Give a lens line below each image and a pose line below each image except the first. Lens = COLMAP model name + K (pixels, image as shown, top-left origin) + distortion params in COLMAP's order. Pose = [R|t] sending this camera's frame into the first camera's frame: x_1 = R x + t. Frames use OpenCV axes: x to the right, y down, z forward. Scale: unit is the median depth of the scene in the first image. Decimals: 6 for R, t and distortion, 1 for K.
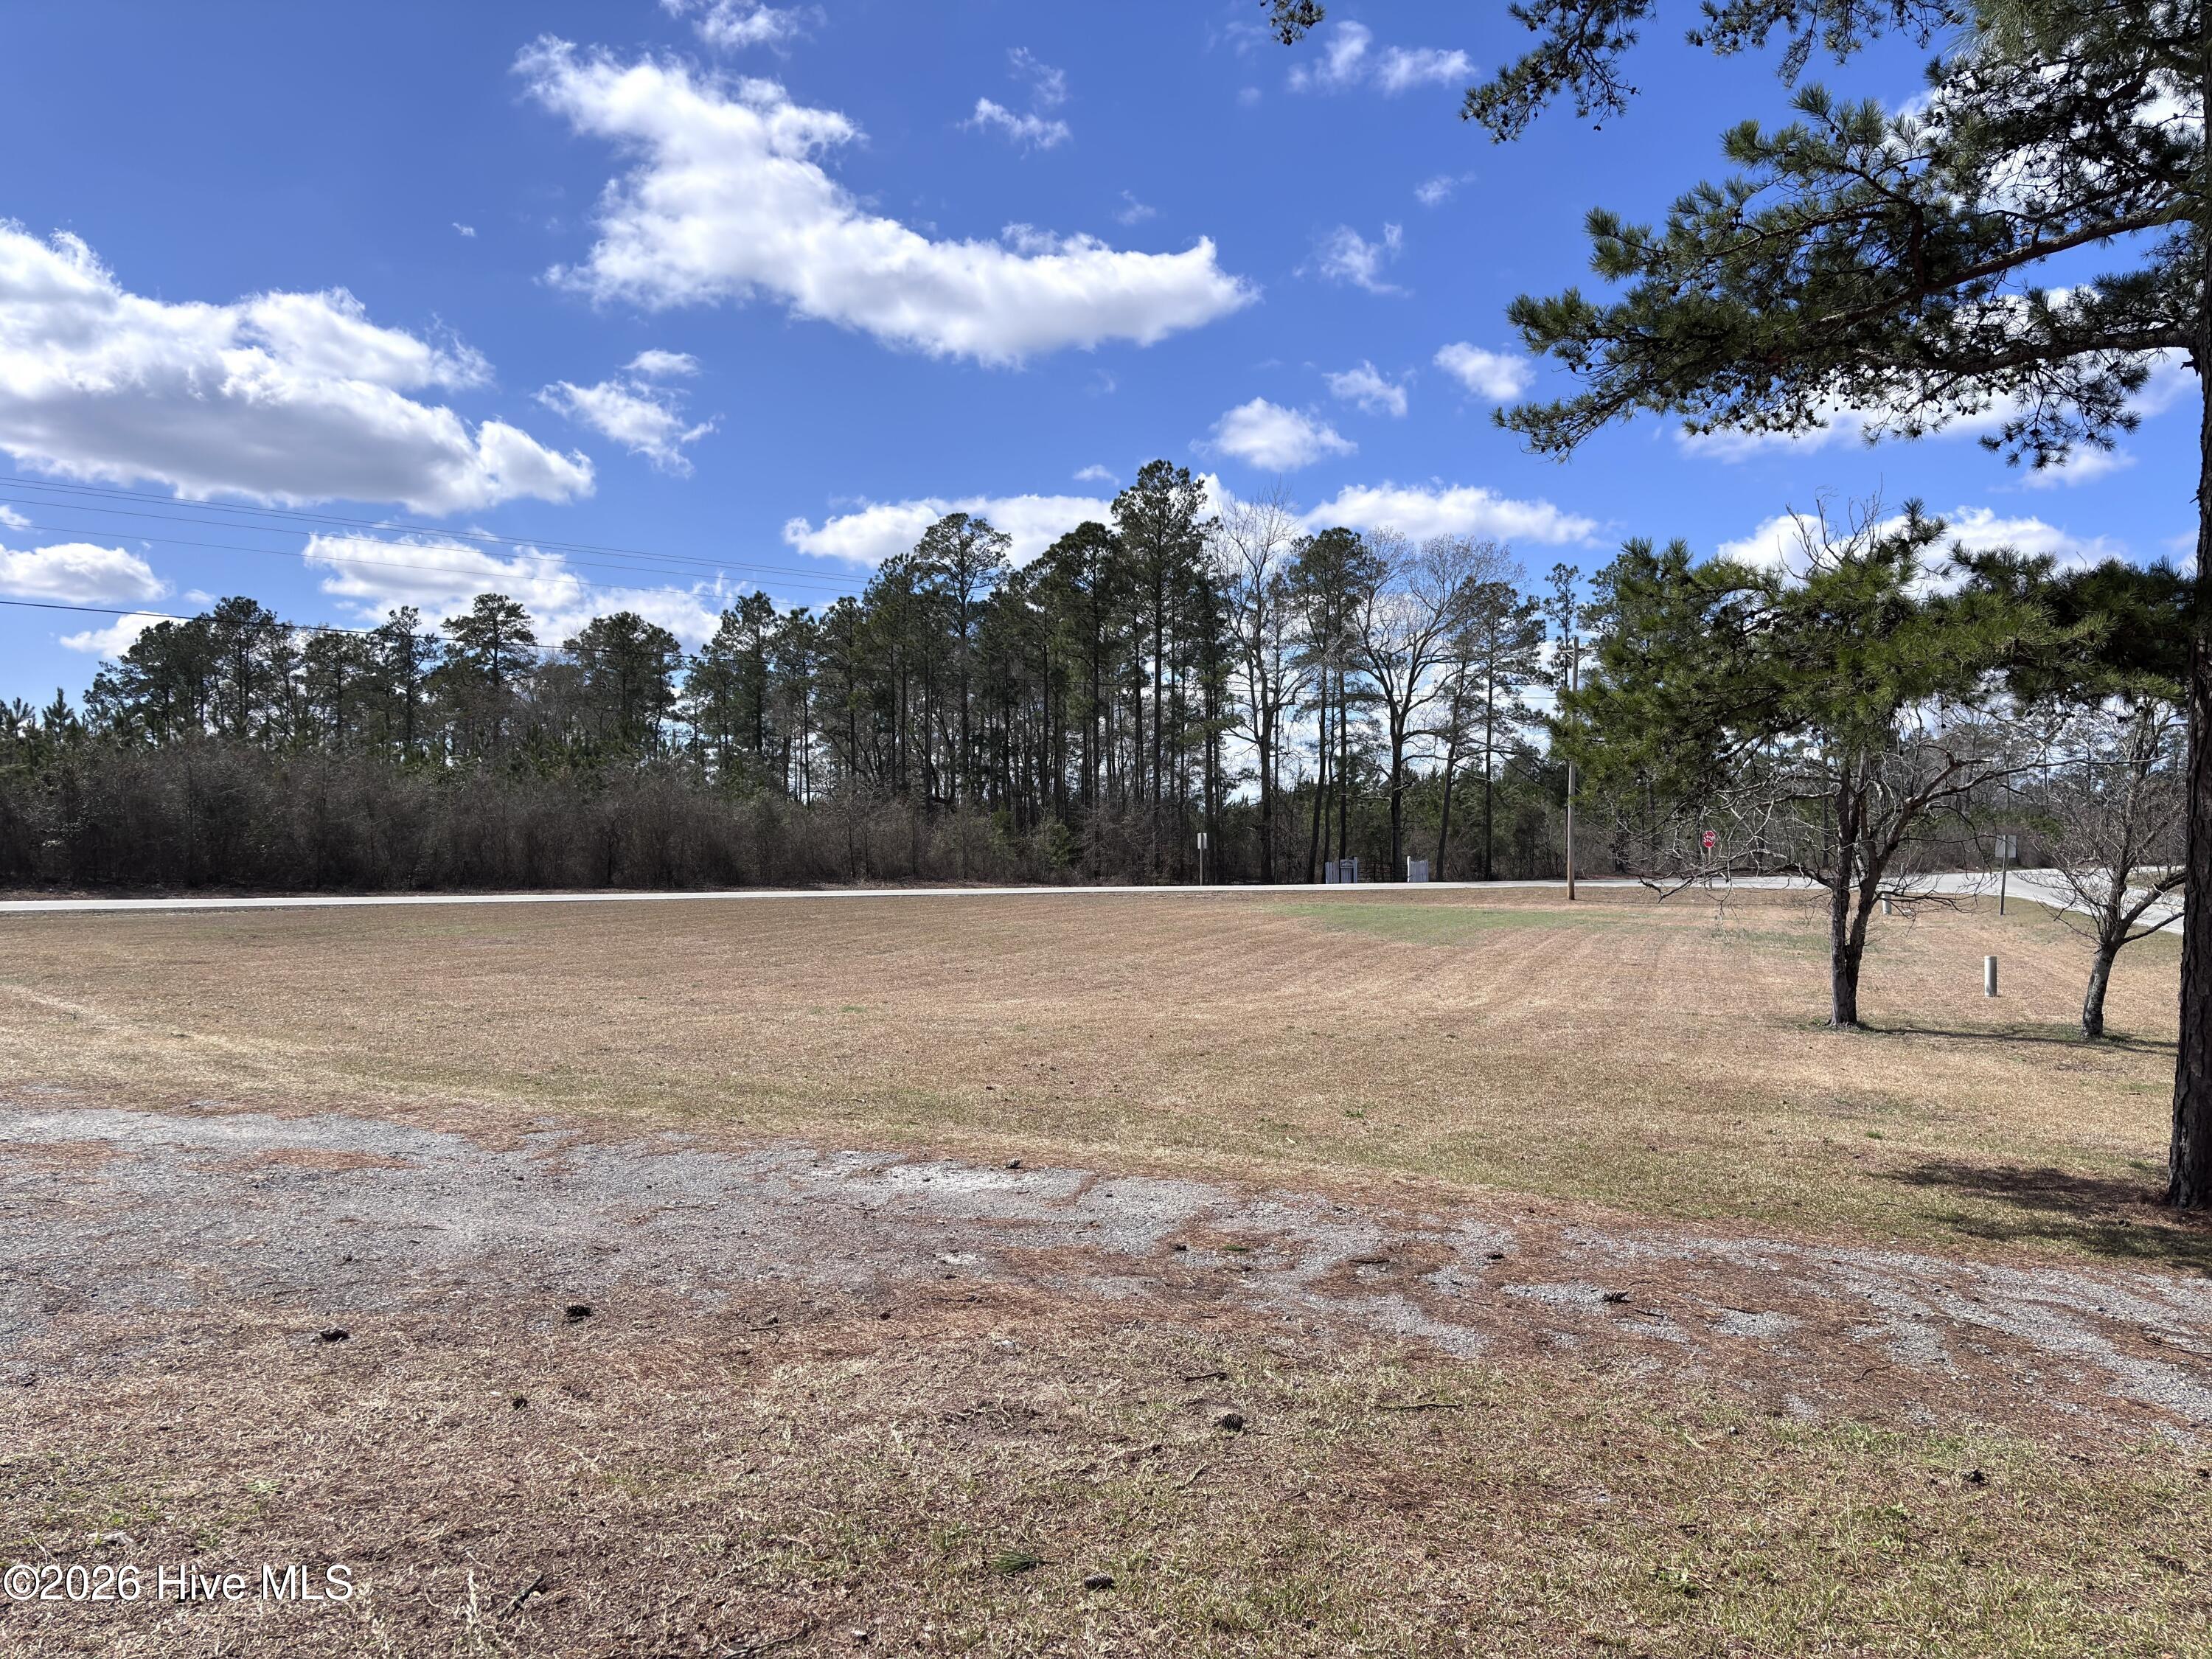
lens RADIAL K [[1656.0, 0, 1114.7], [0, 1656.0, 827.6], [0, 0, 1]] dist [0.061091, -0.059964]
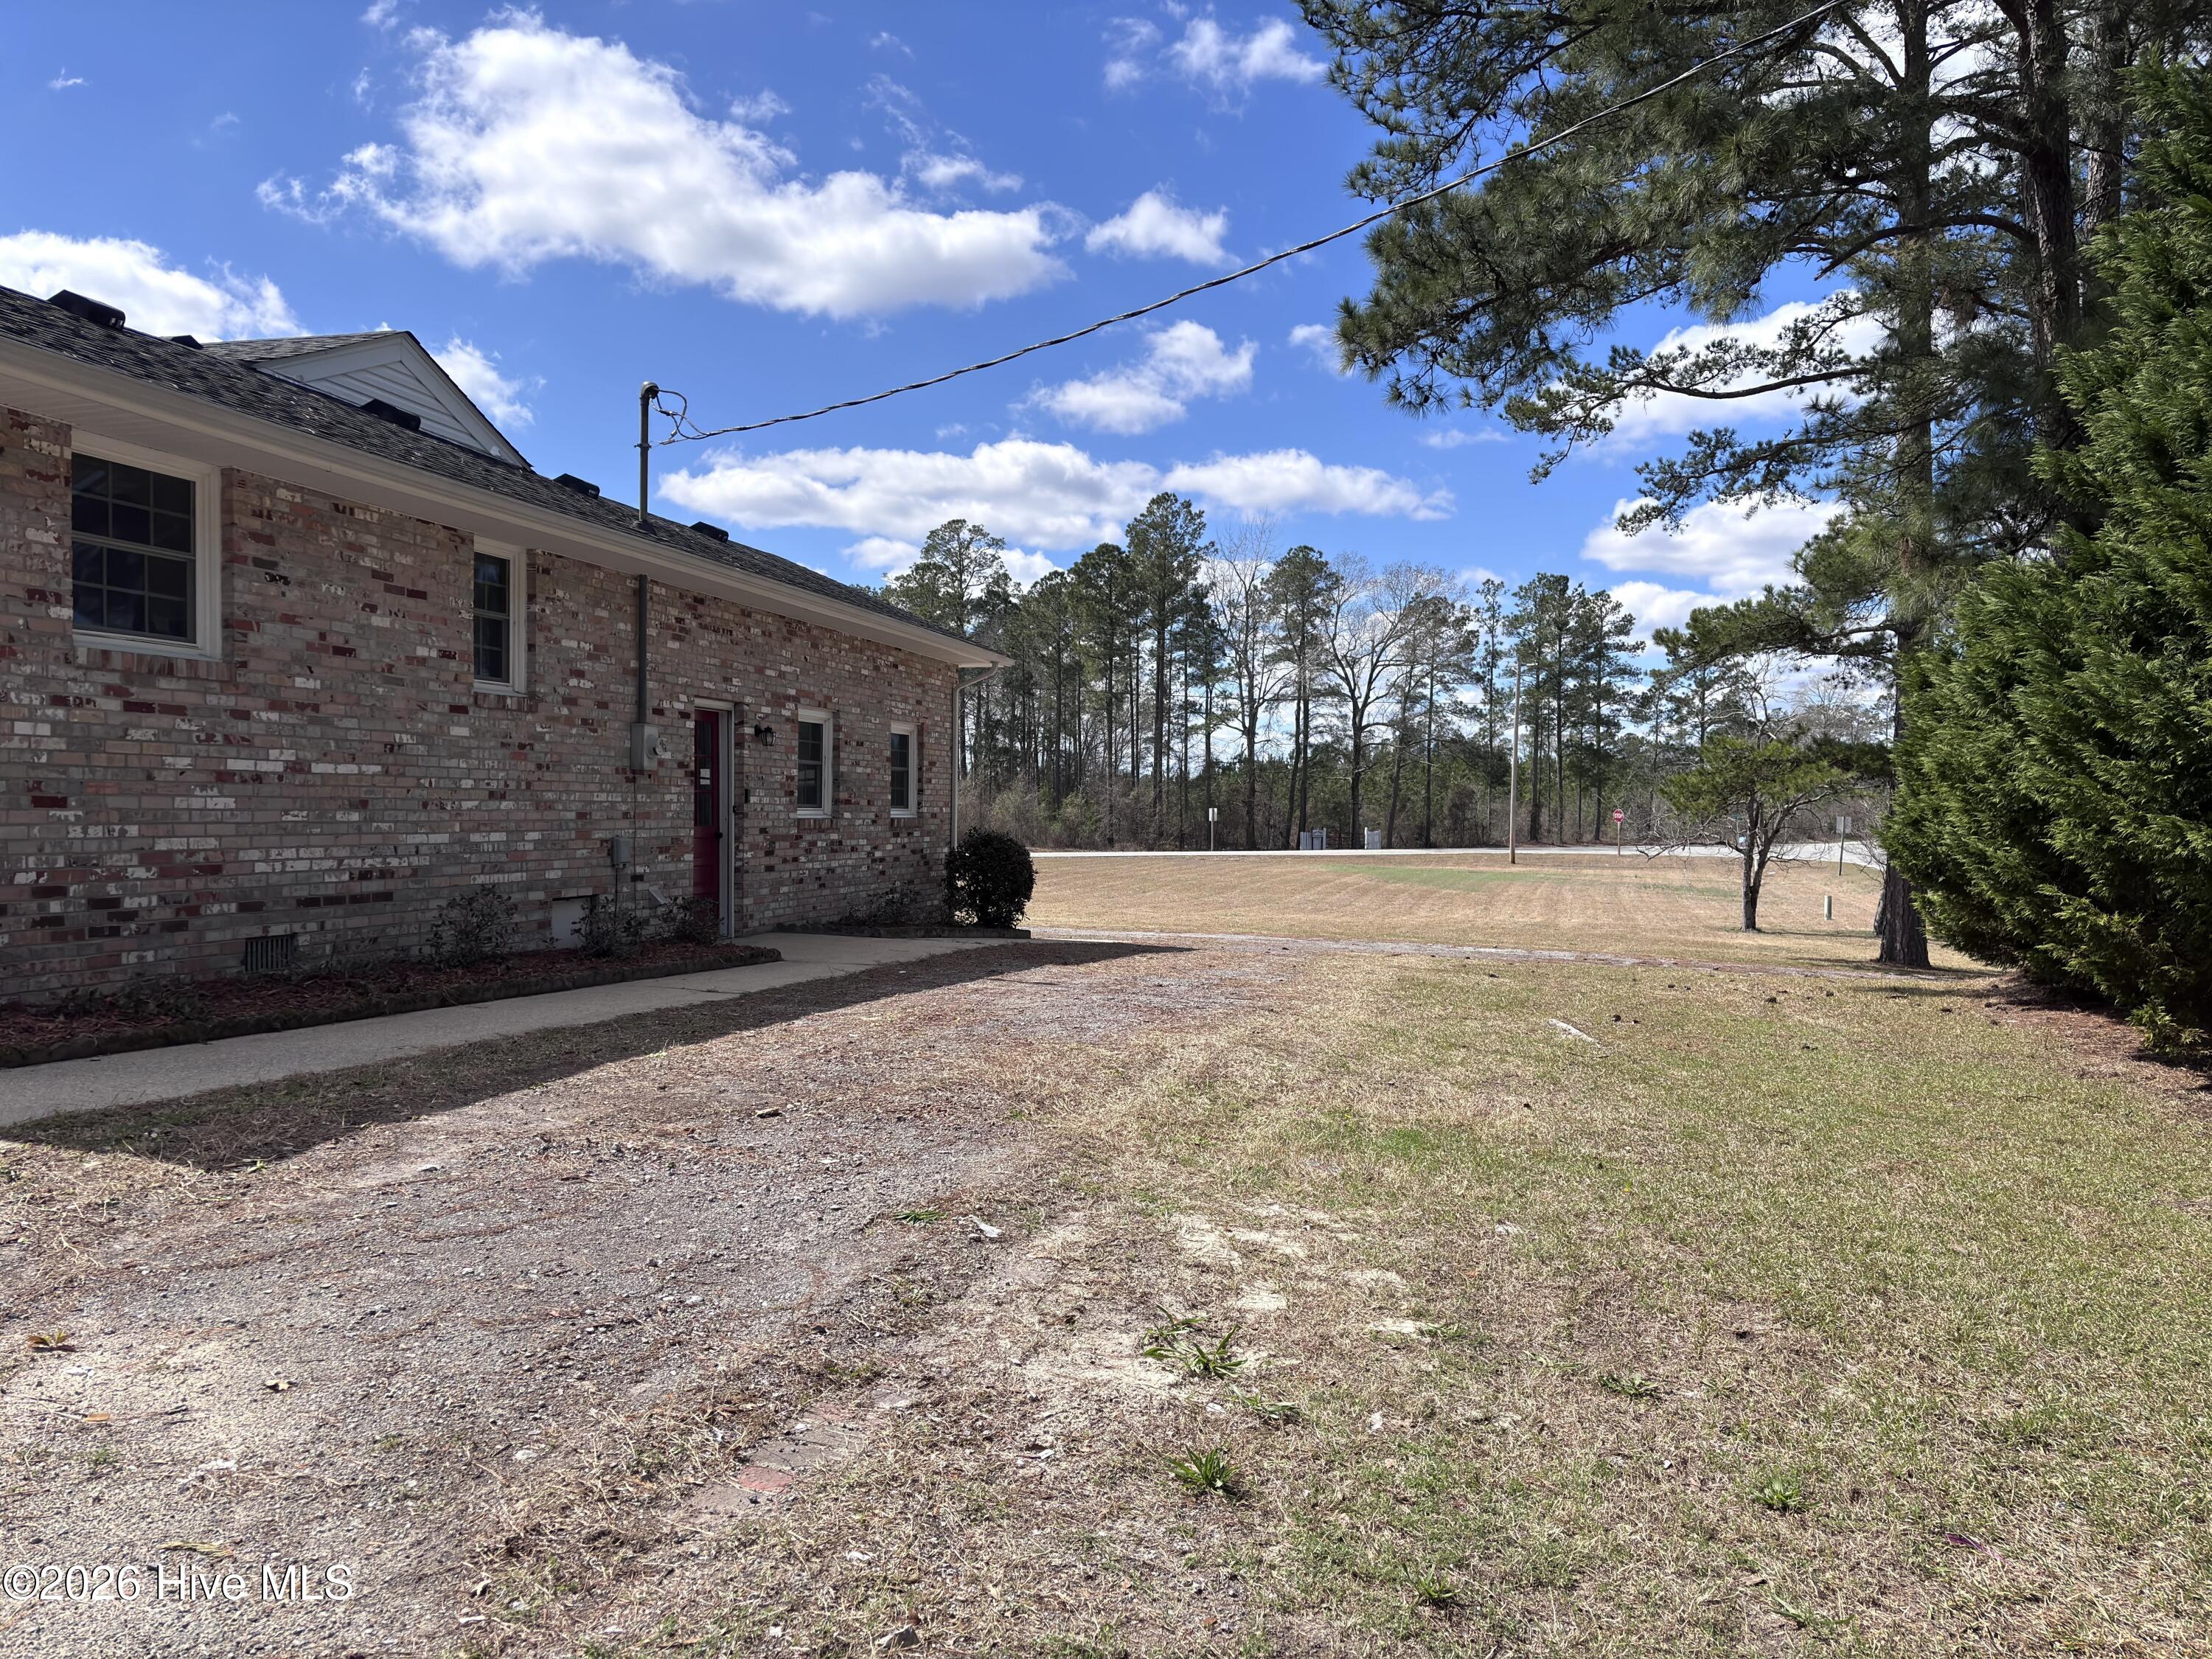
lens RADIAL K [[1656.0, 0, 1098.7], [0, 1656.0, 834.7], [0, 0, 1]] dist [0.061091, -0.059964]
pose [[0.997967, 0.007115, 0.063342, -0.089926], [-0.008701, 0.999654, 0.024811, -0.005603], [-0.063144, -0.025312, 0.997683, -0.178292]]
